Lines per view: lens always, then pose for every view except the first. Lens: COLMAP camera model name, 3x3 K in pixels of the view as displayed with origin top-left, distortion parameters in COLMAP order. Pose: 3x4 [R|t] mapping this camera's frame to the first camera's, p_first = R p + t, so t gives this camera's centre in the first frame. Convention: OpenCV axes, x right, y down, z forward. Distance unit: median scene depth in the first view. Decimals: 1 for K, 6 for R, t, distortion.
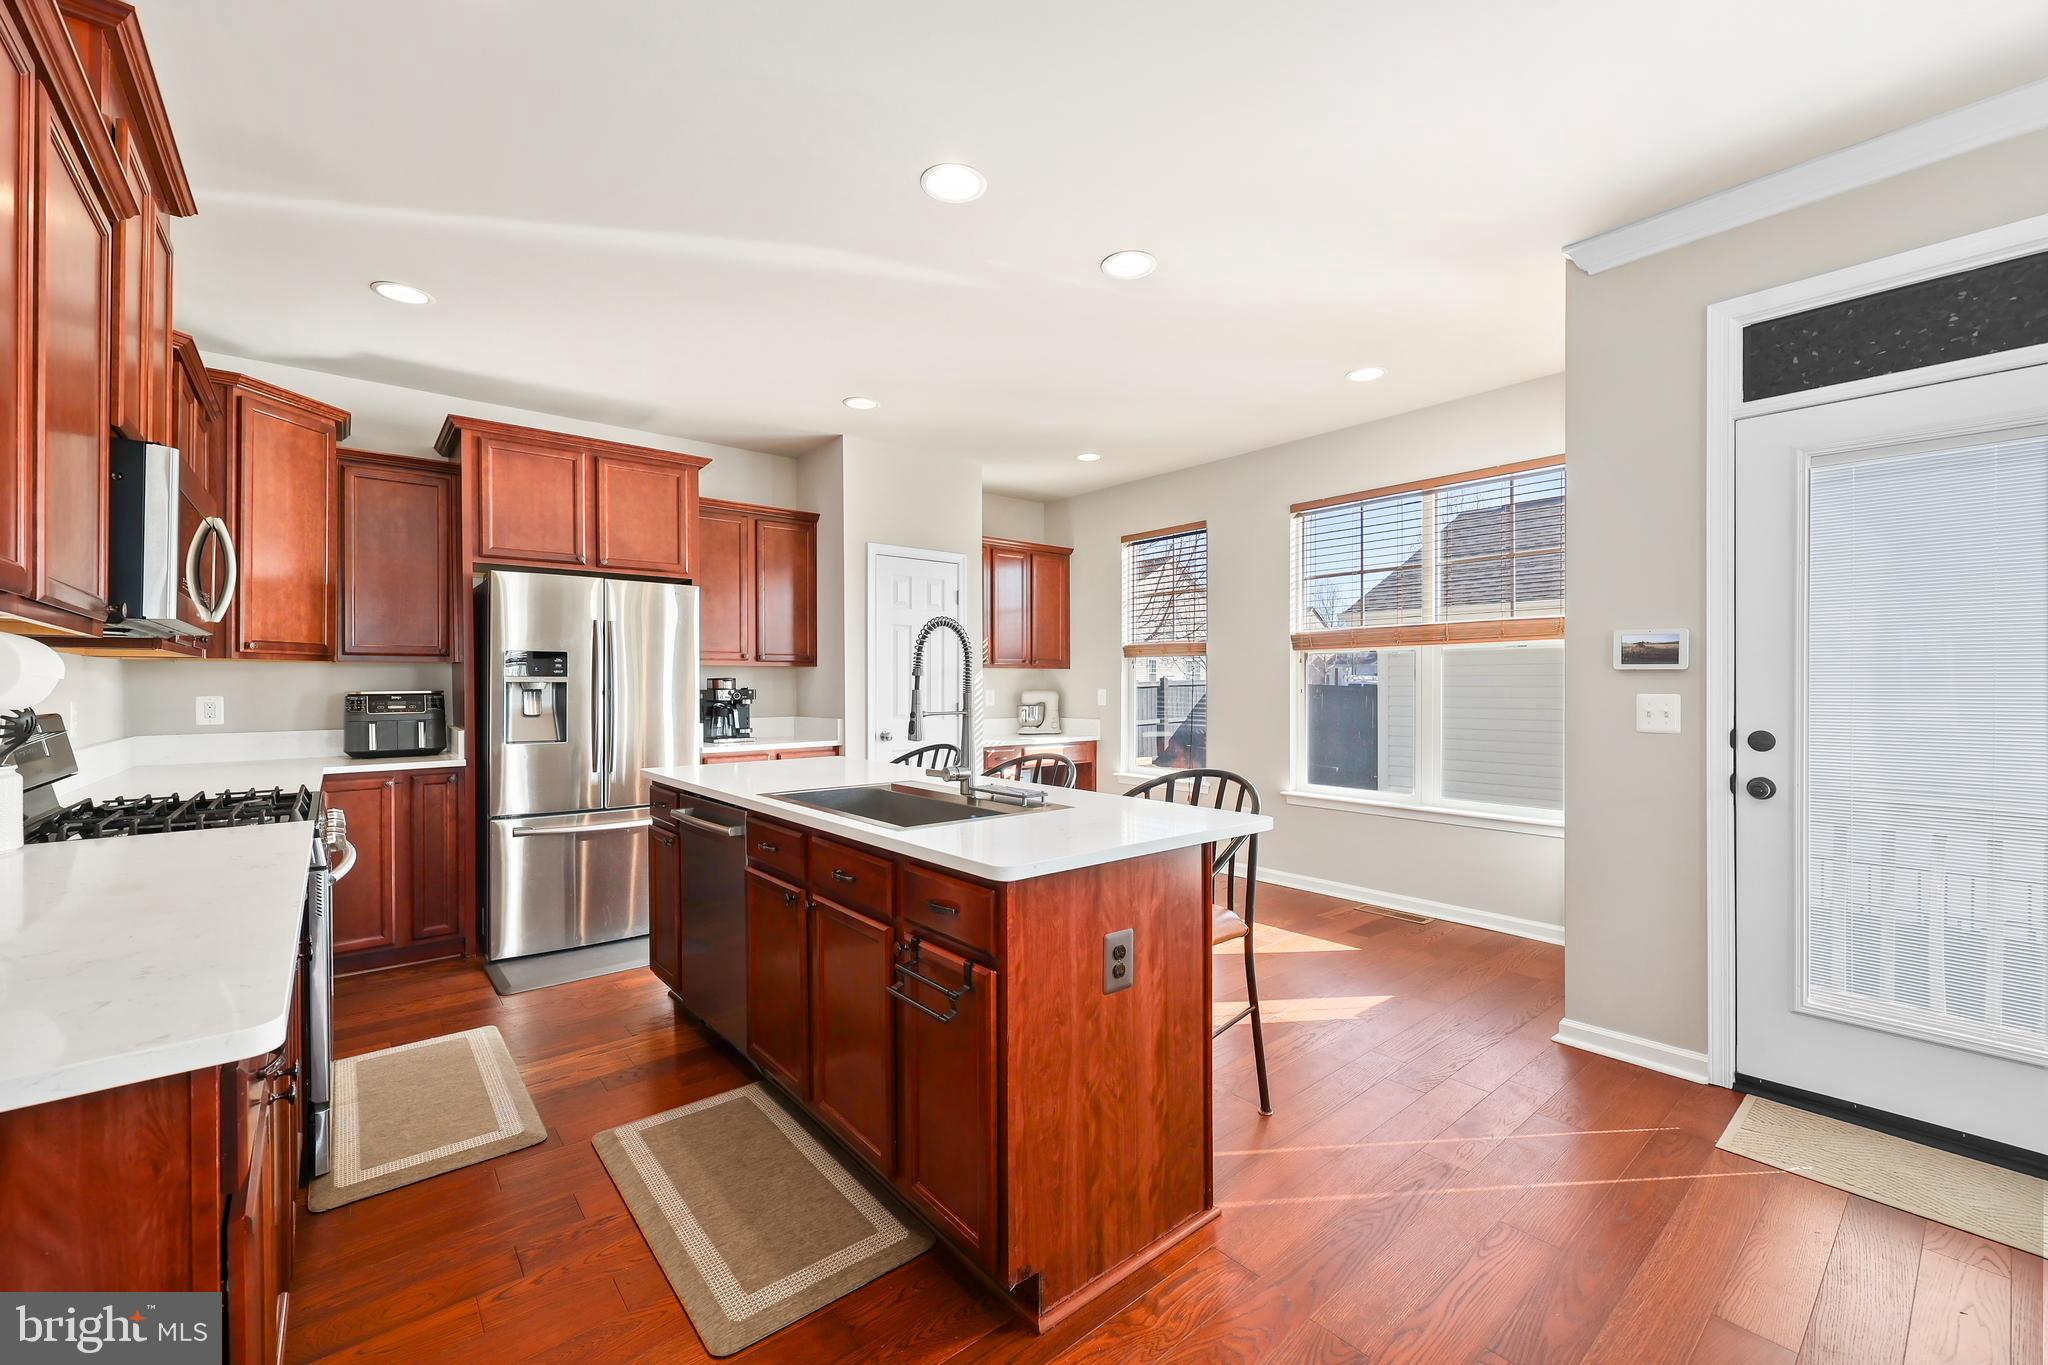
lens RADIAL K [[826.3, 0, 1021.0], [0, 826.3, 679.0], [0, 0, 1]] dist [0.001341, 0.000127]
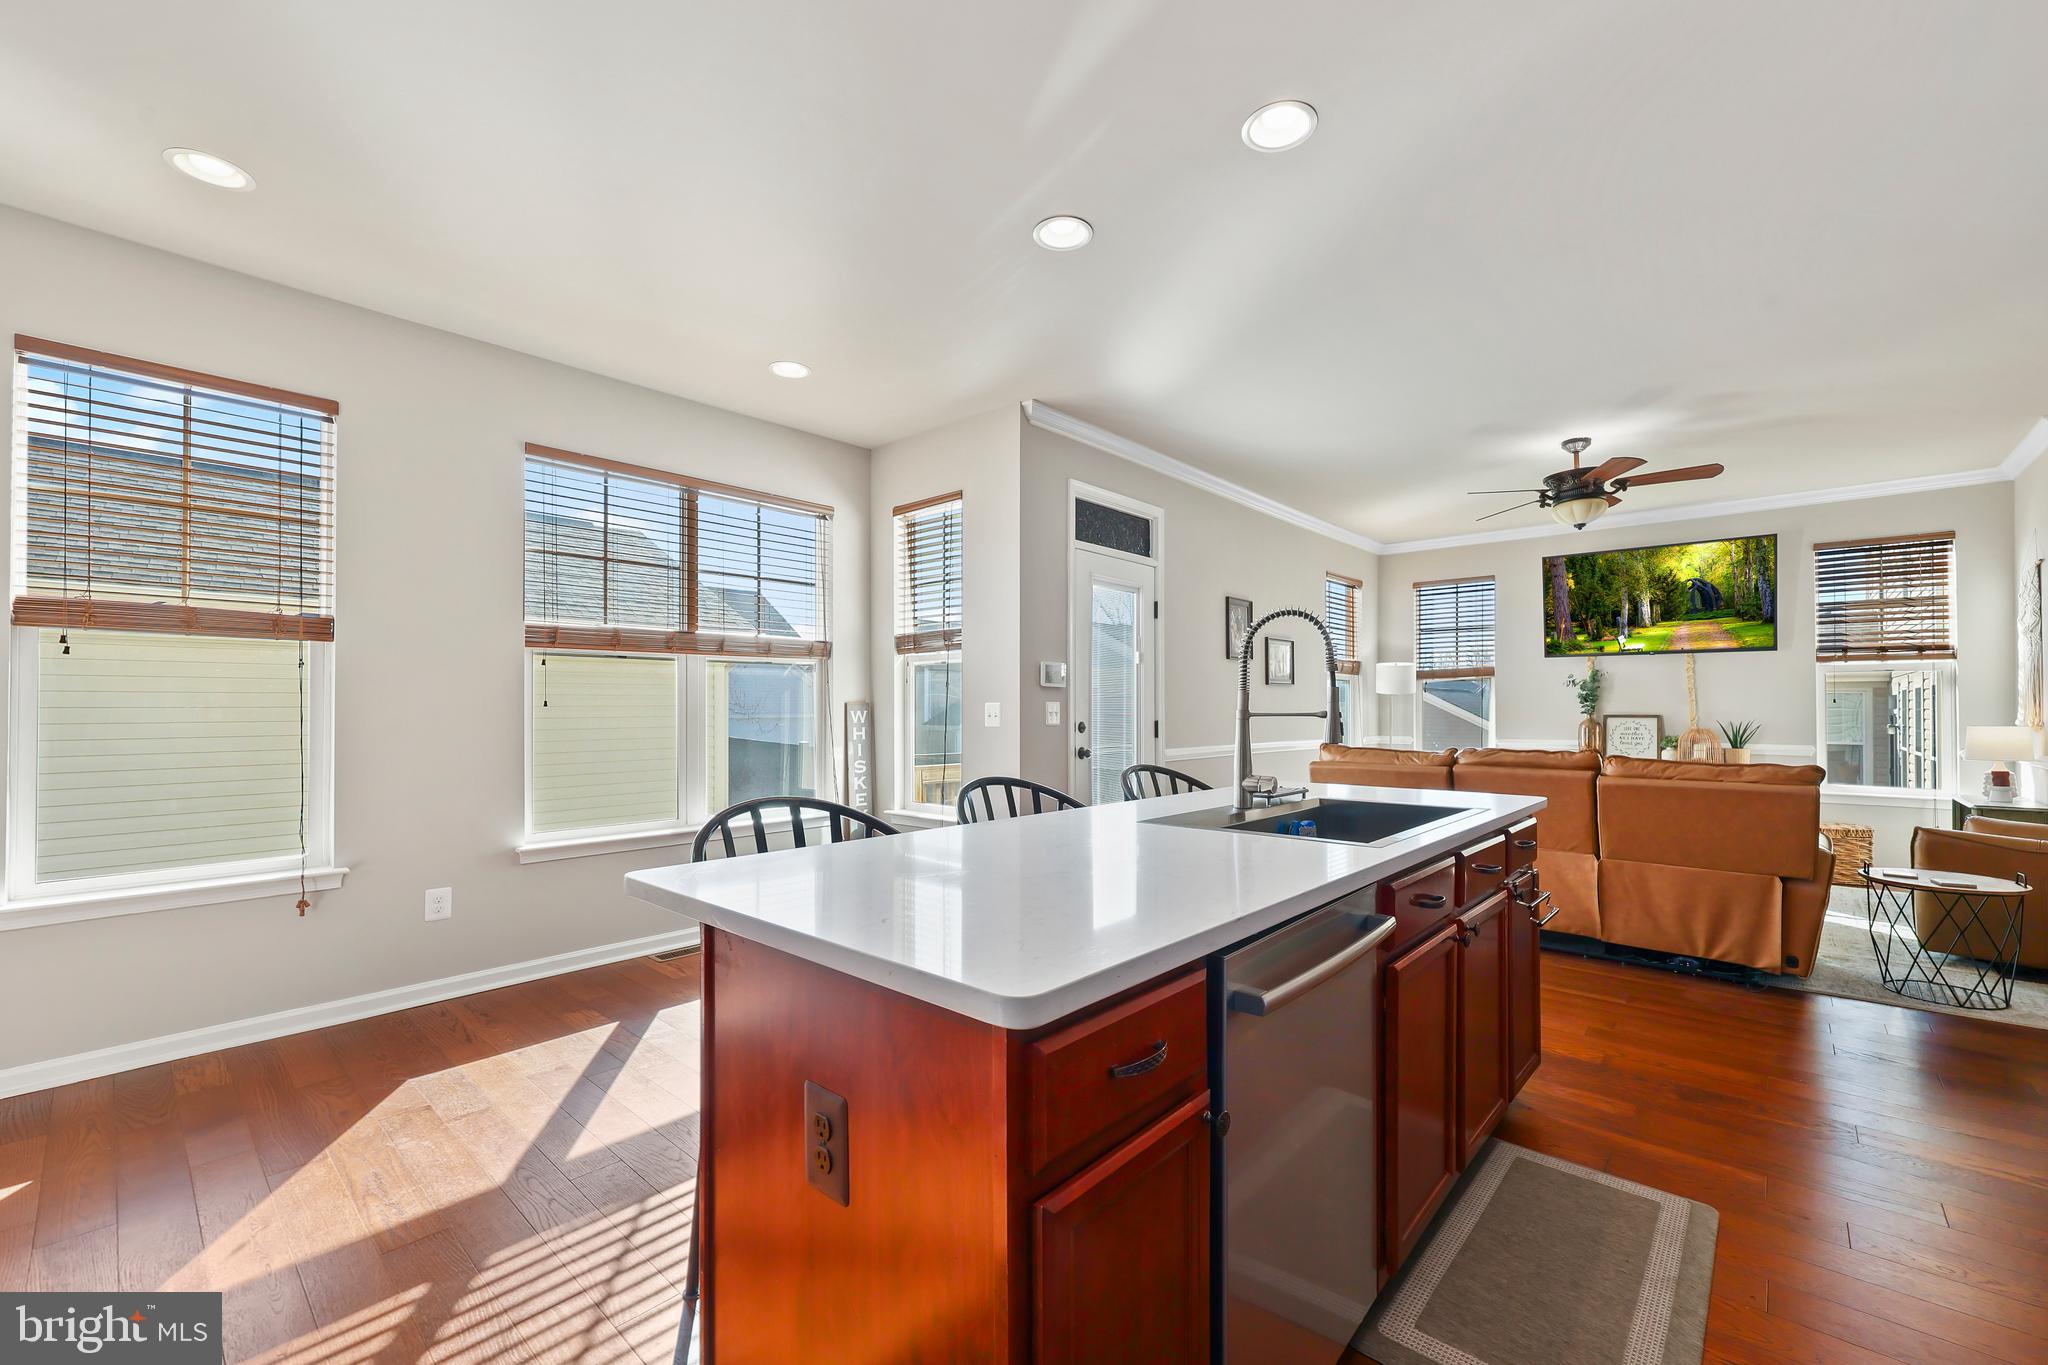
lens RADIAL K [[853.2, 0, 1022.9], [0, 853.2, 708.8], [0, 0, 1]] dist [0.000161, -0.000416]
pose [[-0.148484, 0.003327, 0.988909, -0.930000], [-0.002140, 0.999991, -0.003686, 0.040703], [-0.988912, -0.002663, -0.148476, 1.390480]]
